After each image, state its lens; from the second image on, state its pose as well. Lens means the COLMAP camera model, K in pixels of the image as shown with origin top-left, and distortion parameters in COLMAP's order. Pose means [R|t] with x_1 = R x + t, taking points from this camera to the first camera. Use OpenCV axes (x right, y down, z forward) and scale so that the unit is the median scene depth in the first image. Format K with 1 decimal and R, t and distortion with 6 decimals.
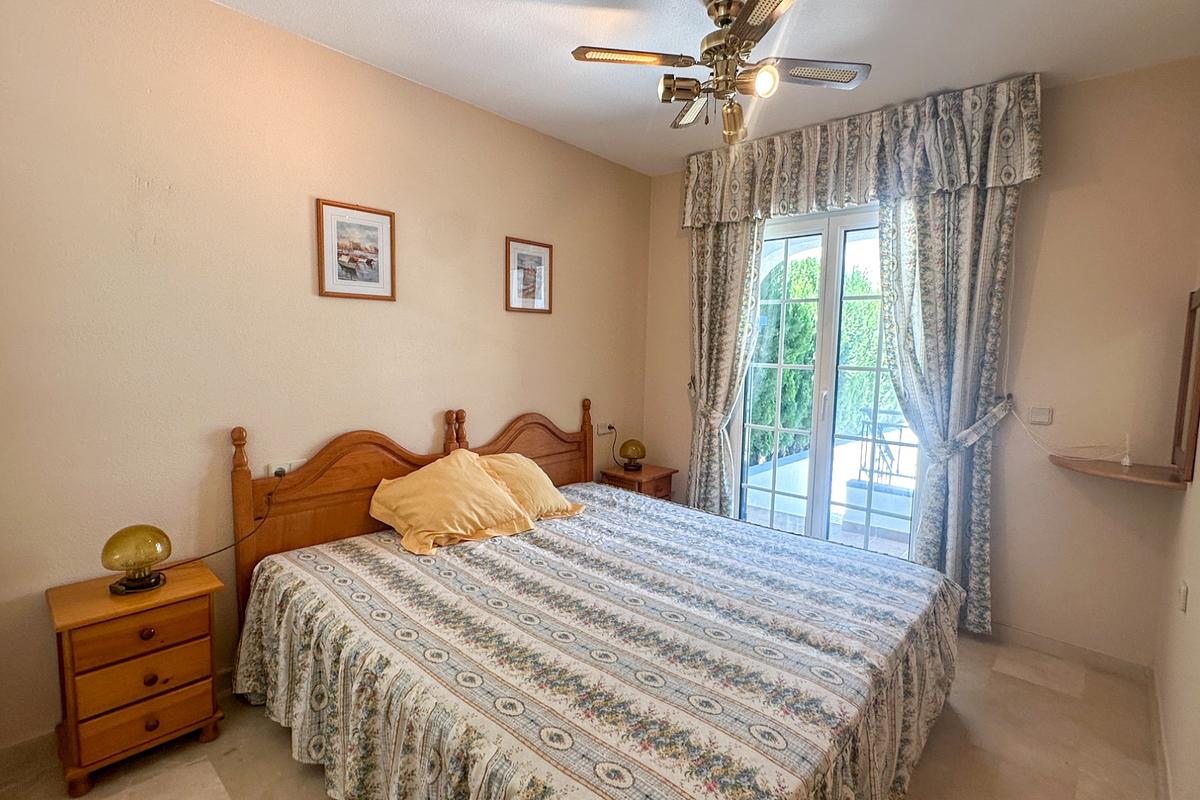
lens RADIAL K [[568.5, 0, 603.6], [0, 568.5, 397.3], [0, 0, 1]] dist [-0.001643, 0.000769]
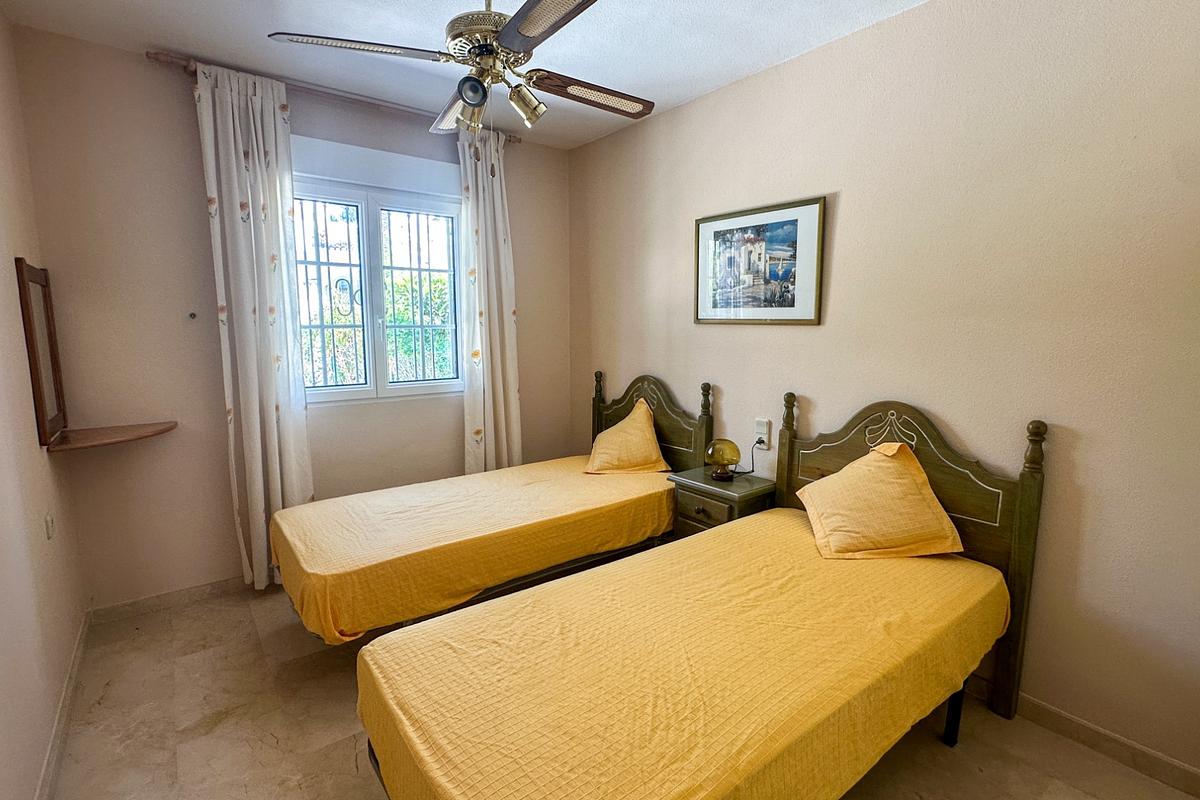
lens RADIAL K [[568.5, 0, 603.6], [0, 568.5, 397.3], [0, 0, 1]] dist [-0.001643, 0.000769]
pose [[-0.178069, 0.107984, -0.978075, 1.377839], [-0.096305, 0.987276, 0.126533, -0.115624], [0.979294, 0.116725, -0.165404, 1.500264]]
